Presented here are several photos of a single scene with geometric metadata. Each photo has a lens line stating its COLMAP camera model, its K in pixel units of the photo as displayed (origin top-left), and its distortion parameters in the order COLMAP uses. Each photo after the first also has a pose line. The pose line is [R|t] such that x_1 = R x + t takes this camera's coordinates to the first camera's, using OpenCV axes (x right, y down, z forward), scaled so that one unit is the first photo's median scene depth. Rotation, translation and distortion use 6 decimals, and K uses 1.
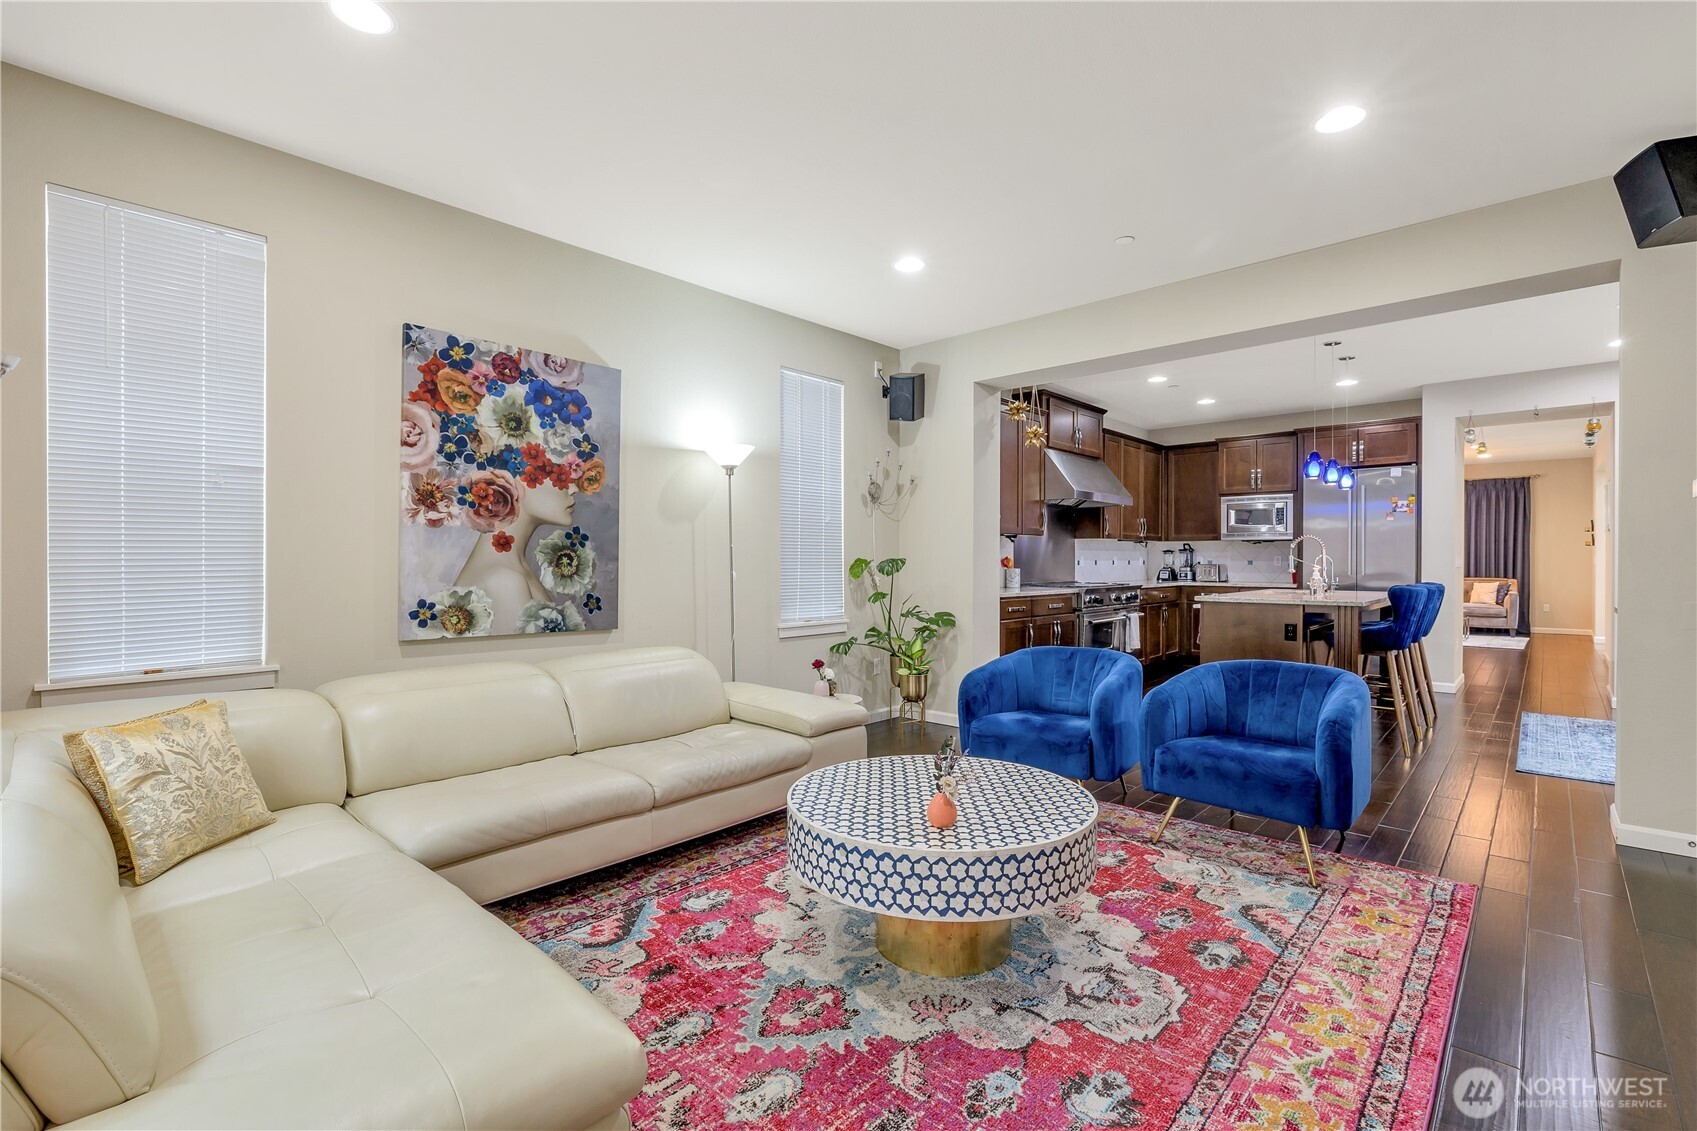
lens RADIAL K [[772.2, 0, 853.6], [0, 772.2, 564.2], [0, 0, 1]] dist [0.000921, 0.000101]
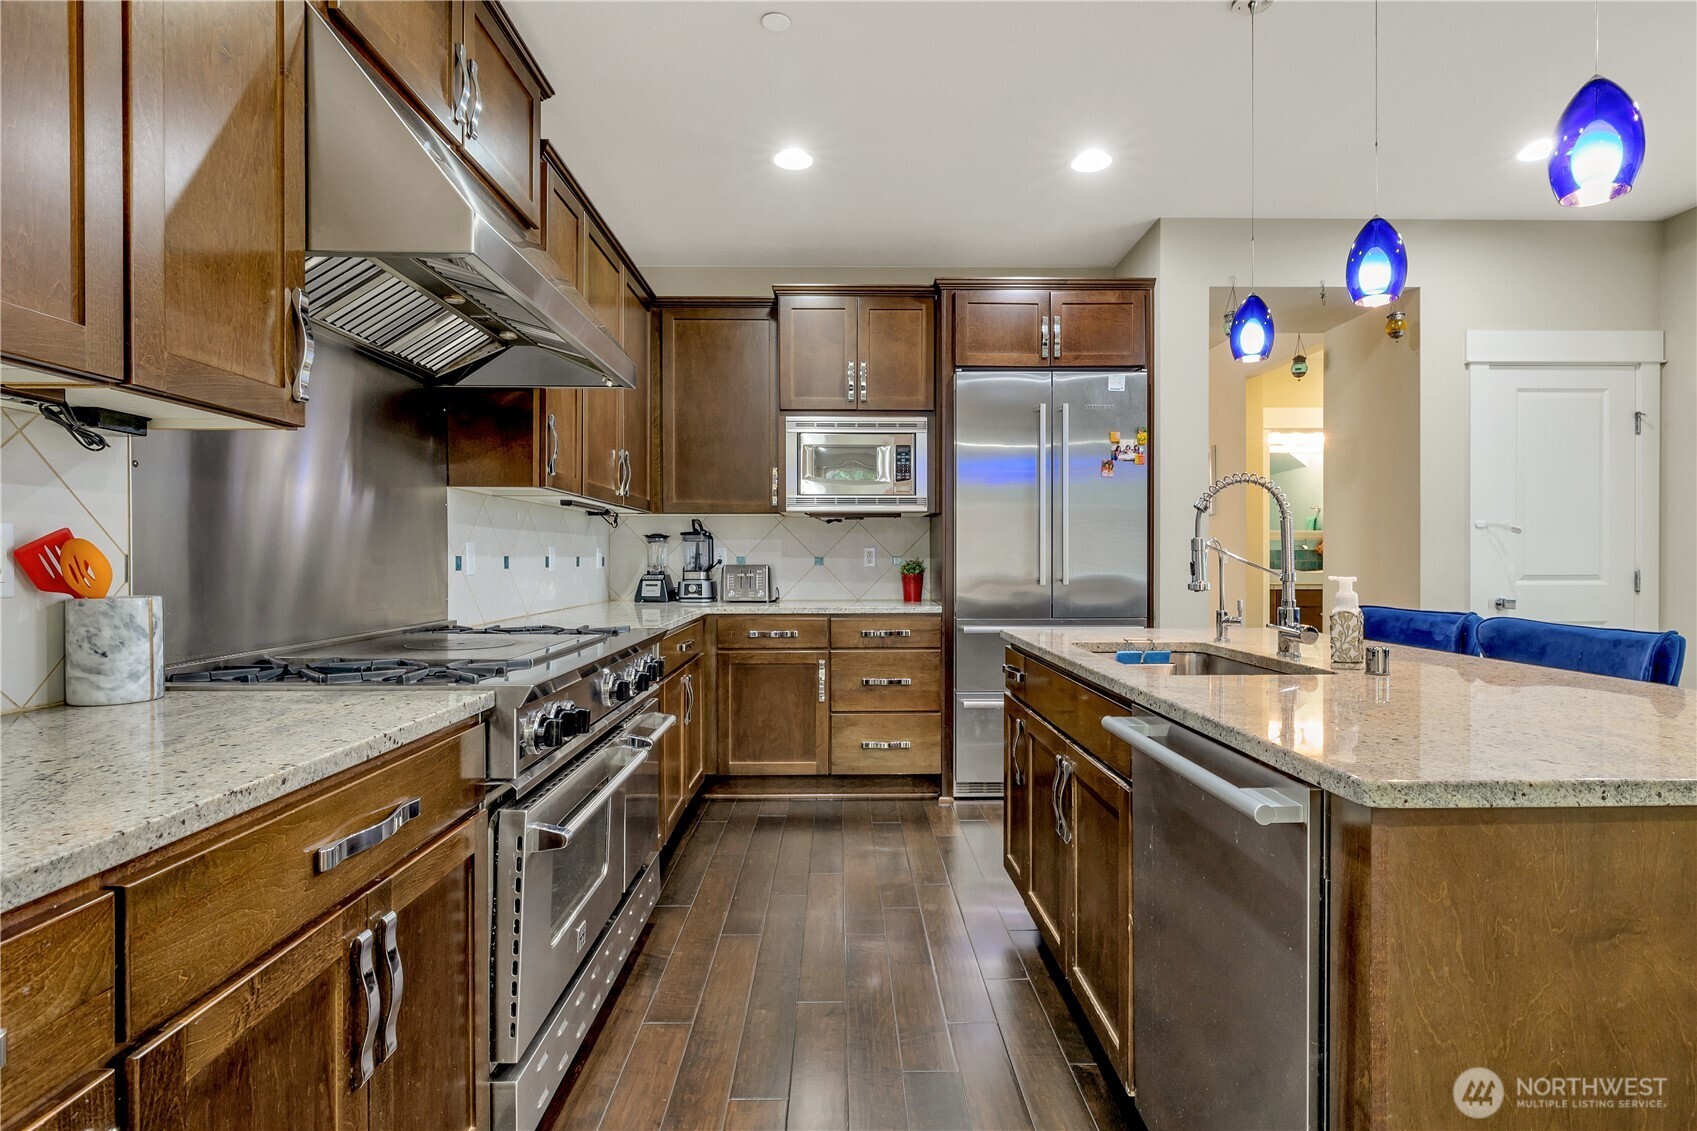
lens RADIAL K [[848.5, 0, 852.7], [0, 848.5, 560.4], [0, 0, 1]] dist [-0.006731, 0.001122]
pose [[0.728650, -0.002698, 0.684881, 0.161162], [0.004950, 0.999987, -0.001328, -0.001316], [-0.684868, 0.004358, 0.728654, 0.601105]]
